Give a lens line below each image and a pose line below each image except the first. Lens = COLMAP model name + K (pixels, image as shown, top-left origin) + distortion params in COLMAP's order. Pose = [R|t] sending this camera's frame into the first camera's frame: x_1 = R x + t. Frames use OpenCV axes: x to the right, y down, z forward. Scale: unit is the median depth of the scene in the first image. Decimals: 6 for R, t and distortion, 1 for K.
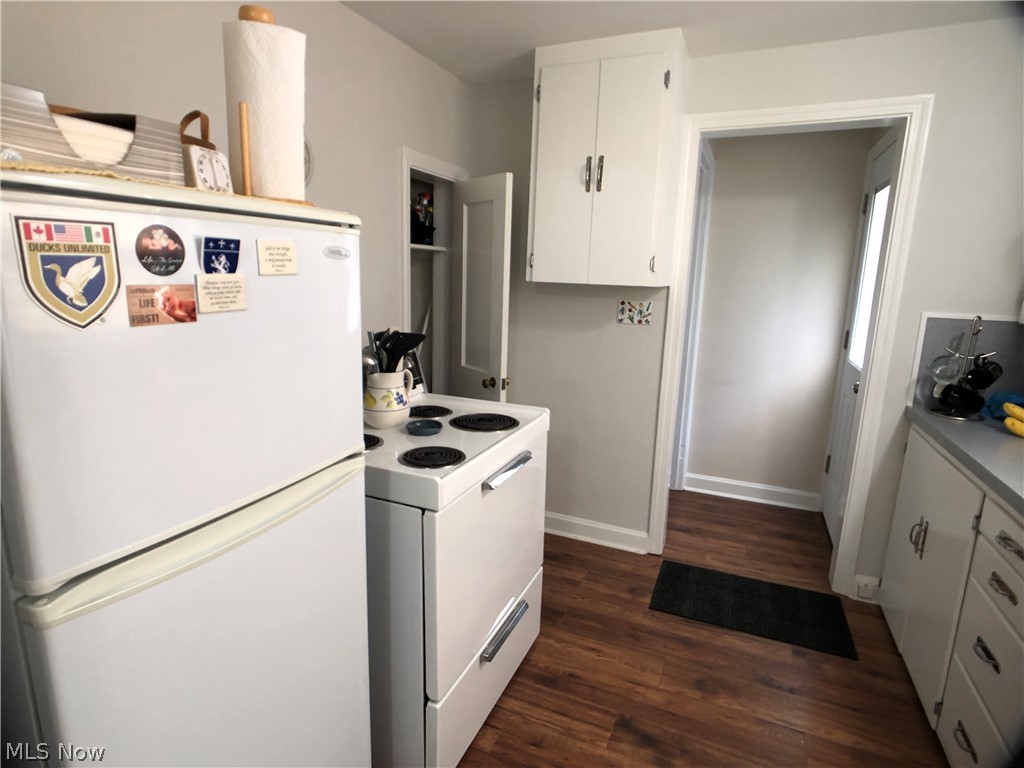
lens RADIAL K [[551.3, 0, 509.6], [0, 551.3, 384.5], [0, 0, 1]] dist [-0.004447, 0.003328]
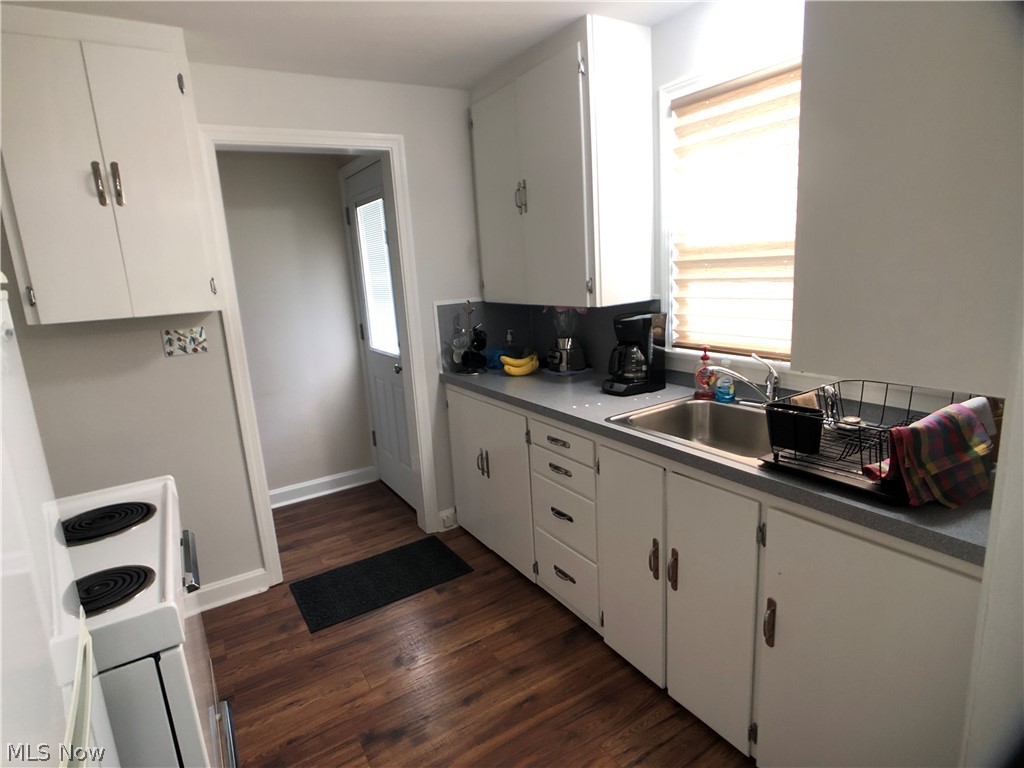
lens RADIAL K [[551.3, 0, 508.9], [0, 551.3, 383.7], [0, 0, 1]] dist [-0.004447, 0.003328]
pose [[0.571734, -0.237011, 0.785459, -0.209290], [0.239774, 0.963837, 0.116305, -0.049685], [-0.784620, 0.121837, 0.607887, 0.077711]]
